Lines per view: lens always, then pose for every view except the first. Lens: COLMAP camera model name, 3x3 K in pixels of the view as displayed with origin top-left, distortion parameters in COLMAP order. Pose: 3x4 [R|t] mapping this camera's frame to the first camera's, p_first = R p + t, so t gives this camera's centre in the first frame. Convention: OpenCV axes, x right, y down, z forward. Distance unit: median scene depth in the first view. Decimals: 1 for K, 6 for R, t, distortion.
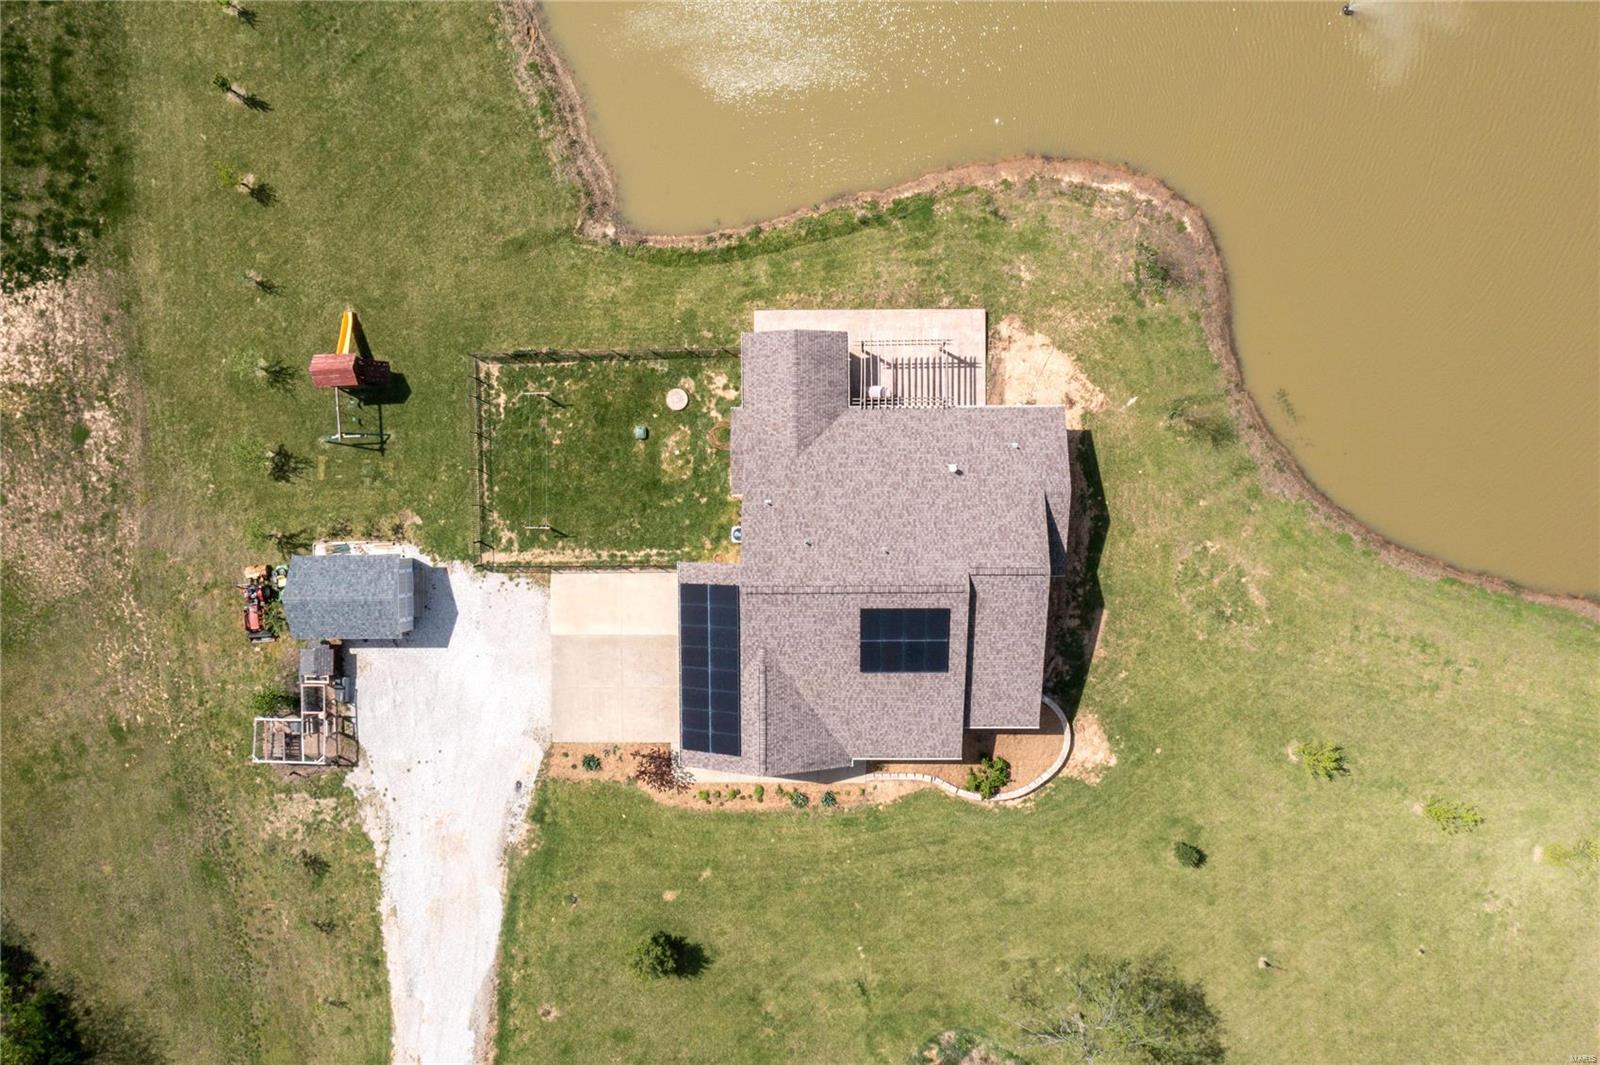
lens RADIAL K [[1252.5, 0, 800.0], [0, 1252.5, 532.5], [0, 0, 1]] dist [-0.016396, 0.001821]
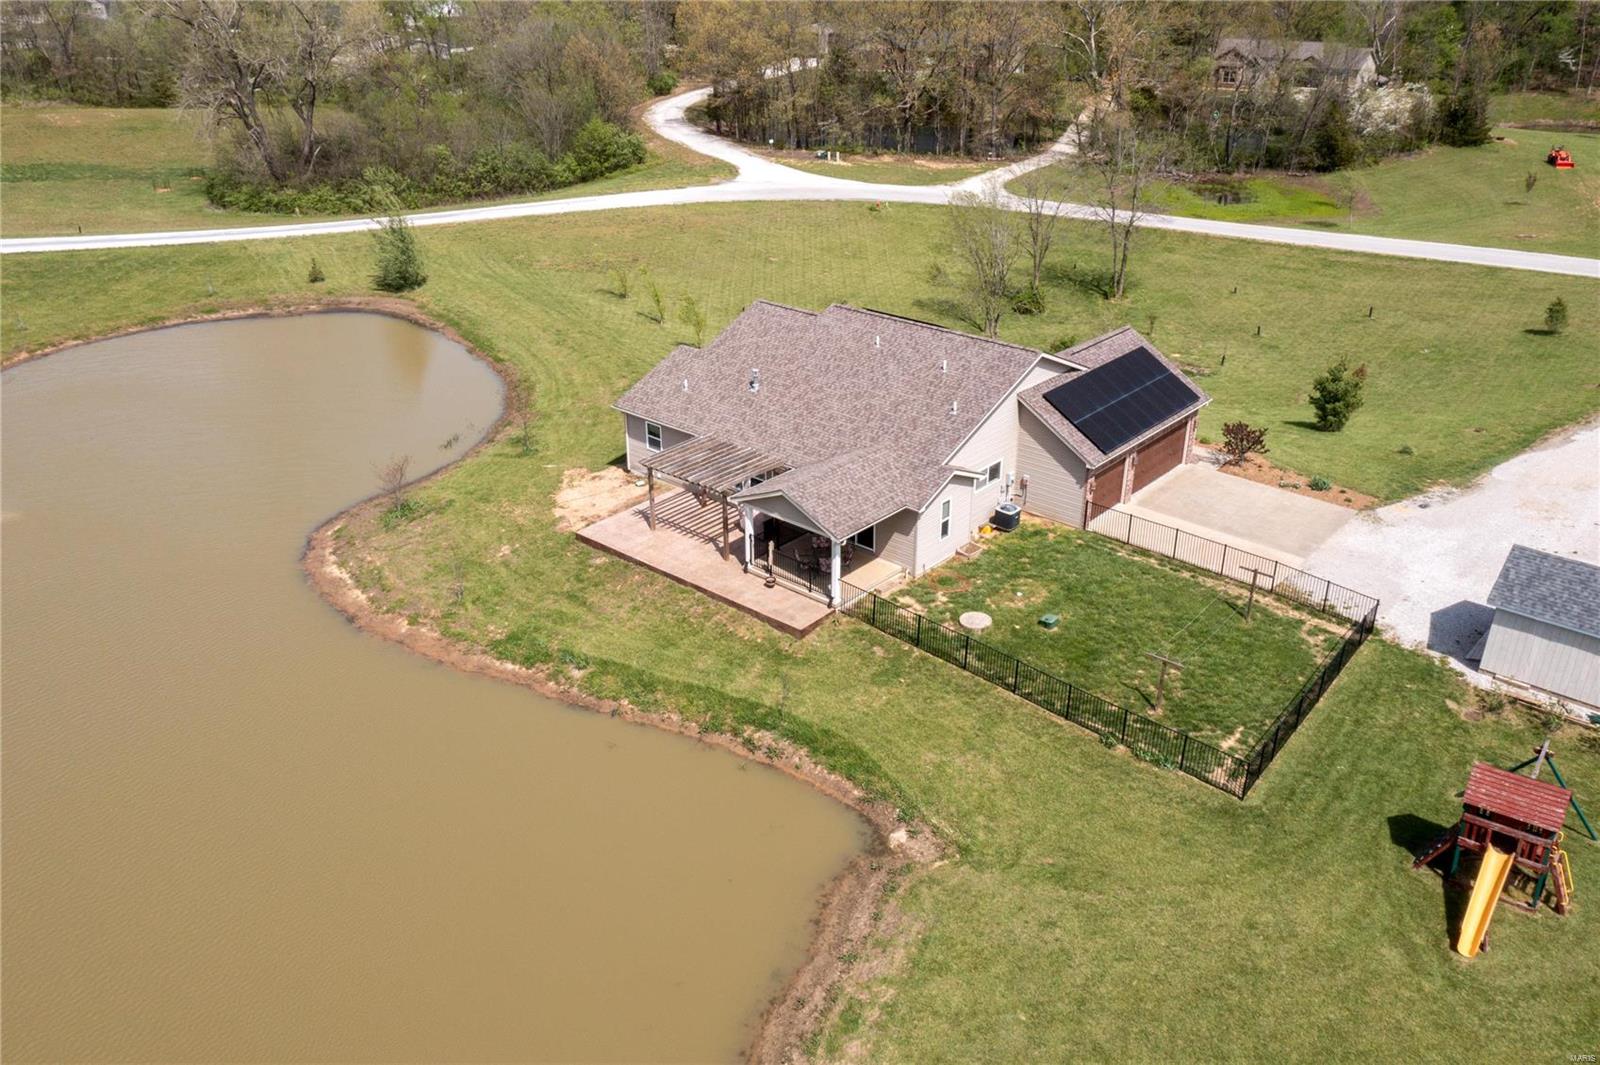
lens RADIAL K [[1252.5, 0, 800.0], [0, 1252.5, 532.5], [0, 0, 1]] dist [-0.016396, 0.001821]
pose [[-0.746054, -0.261610, 0.612343, -0.417462], [0.664522, -0.351325, 0.659531, -0.581873], [0.042592, 0.898961, 0.435953, 0.655145]]
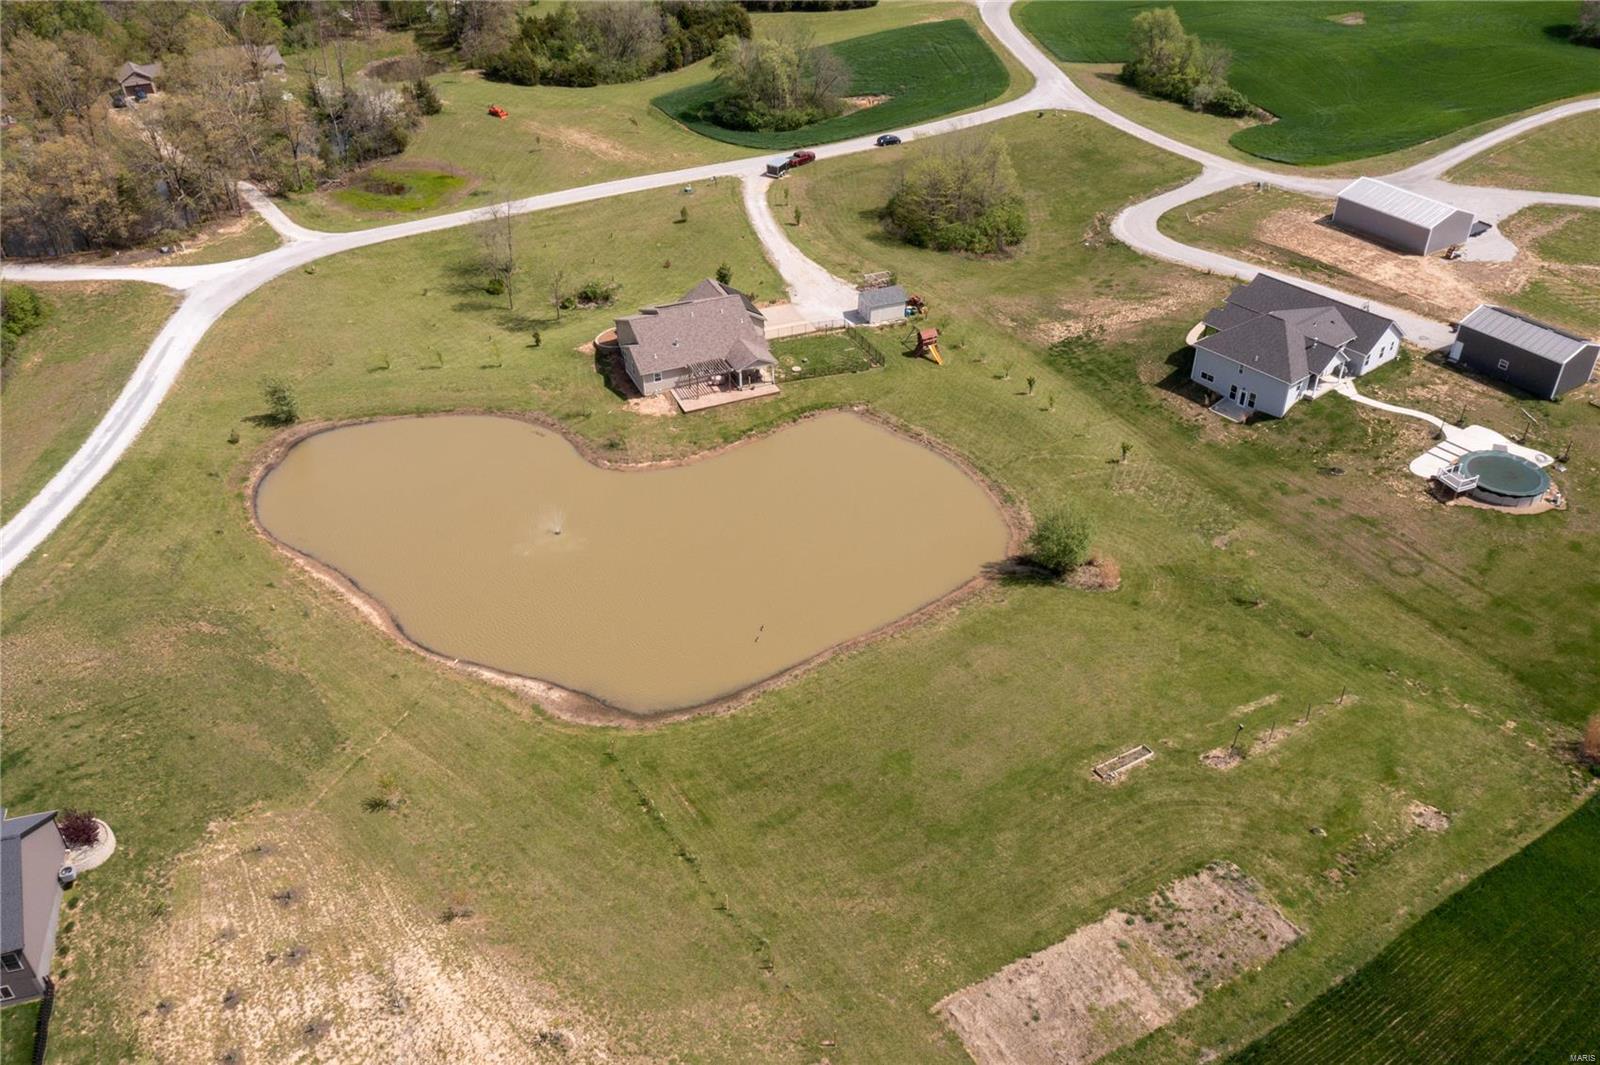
lens RADIAL K [[1252.5, 0, 800.0], [0, 1252.5, 532.5], [0, 0, 1]] dist [-0.016396, 0.001821]
pose [[-0.919597, 0.250138, -0.302939, 0.679598], [-0.392323, -0.544304, 0.741496, -2.001075], [0.020586, 0.800727, 0.598675, -0.165079]]
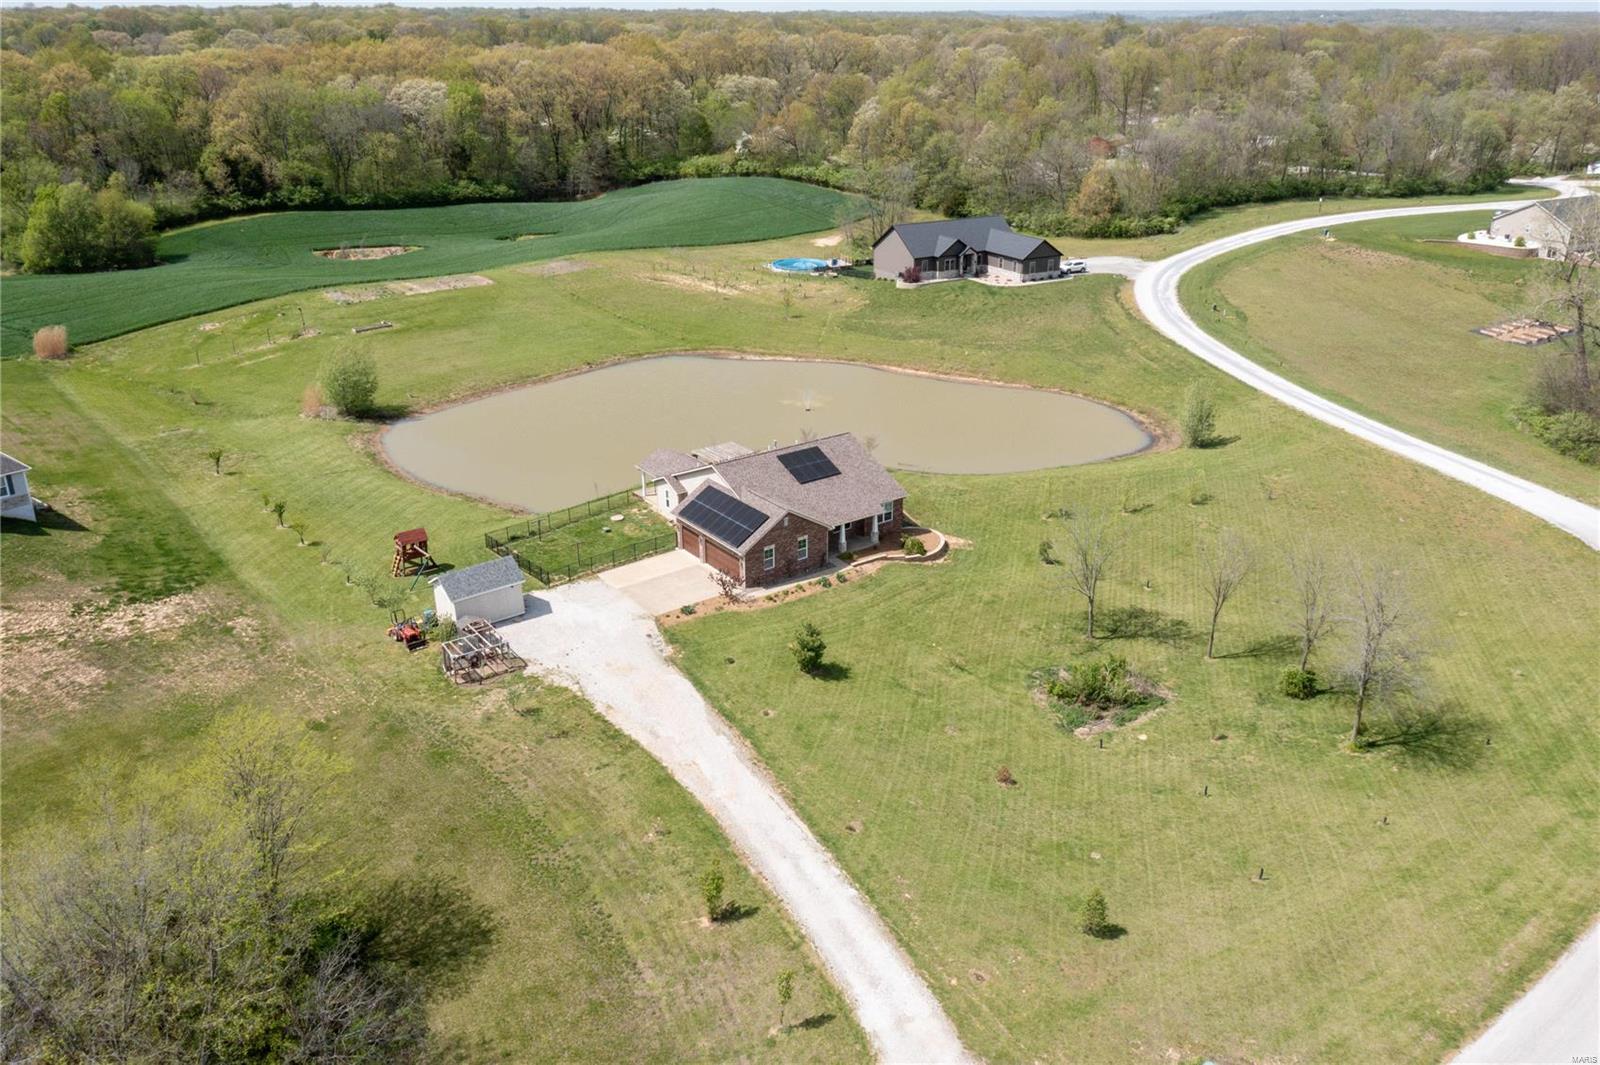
lens RADIAL K [[1252.5, 0, 800.0], [0, 1252.5, 532.5], [0, 0, 1]] dist [-0.016396, 0.001821]
pose [[0.807856, -0.201866, 0.553732, -0.802608], [0.589360, 0.284532, -0.756106, 1.257832], [-0.004923, 0.937172, 0.348832, 0.438493]]
